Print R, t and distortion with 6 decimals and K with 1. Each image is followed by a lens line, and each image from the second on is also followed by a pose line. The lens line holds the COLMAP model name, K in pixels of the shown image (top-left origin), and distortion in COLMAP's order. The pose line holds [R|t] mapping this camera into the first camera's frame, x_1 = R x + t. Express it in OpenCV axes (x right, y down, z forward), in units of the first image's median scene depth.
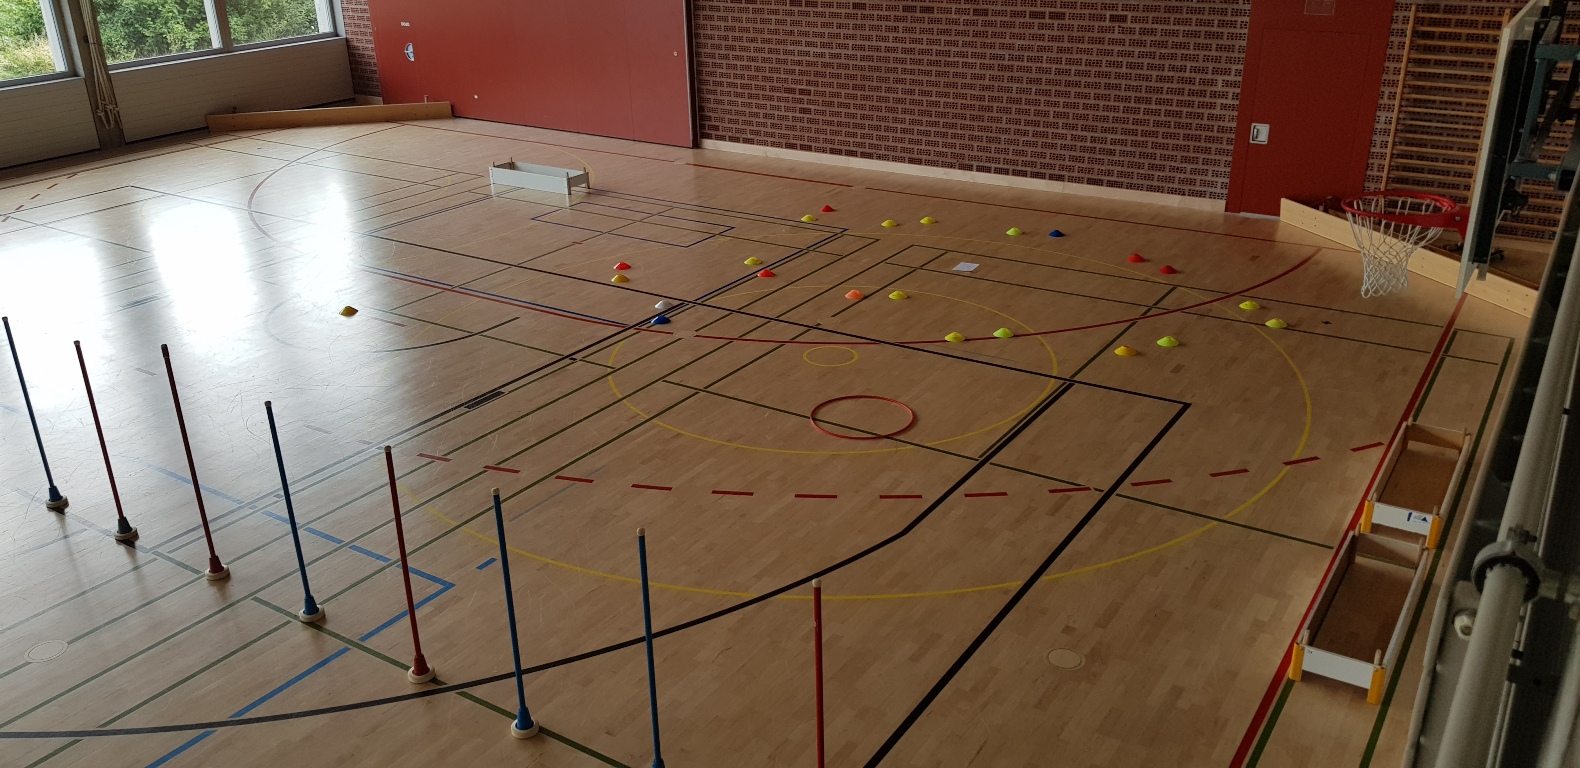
lens RADIAL K [[1228.9, 0, 824.1], [0, 1228.9, 359.4], [0, 0, 1]] dist [0.095853, -0.143995]
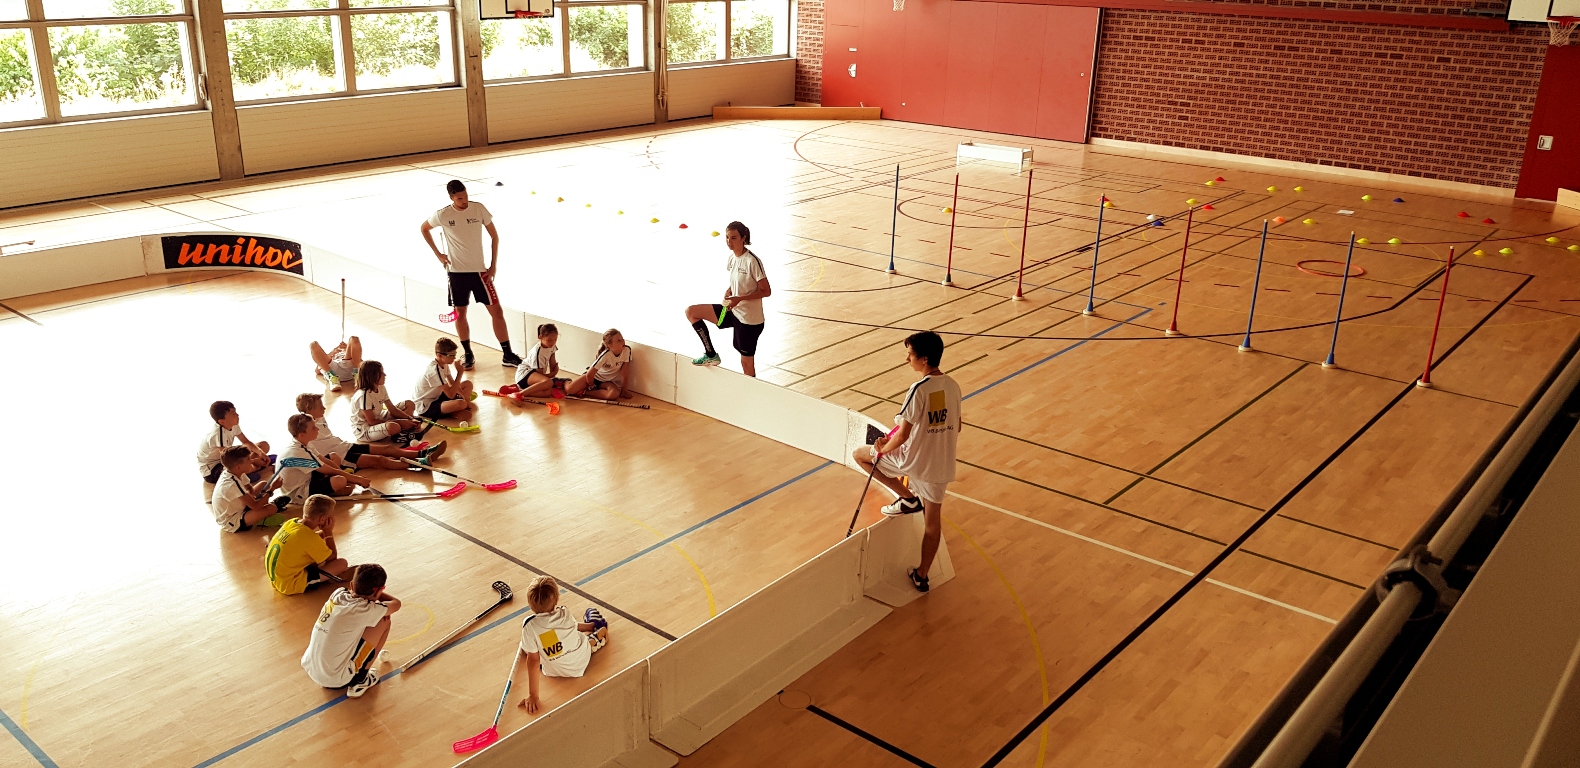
lens RADIAL K [[1286.1, 0, 788.4], [0, 1286.1, 350.1], [0, 0, 1]] dist [0.100574, -0.166759]
pose [[0.993240, 0.075630, -0.088056, -0.342158], [-0.081917, 0.994170, -0.070113, 0.217820], [0.082240, 0.076853, 0.993645, -0.516723]]
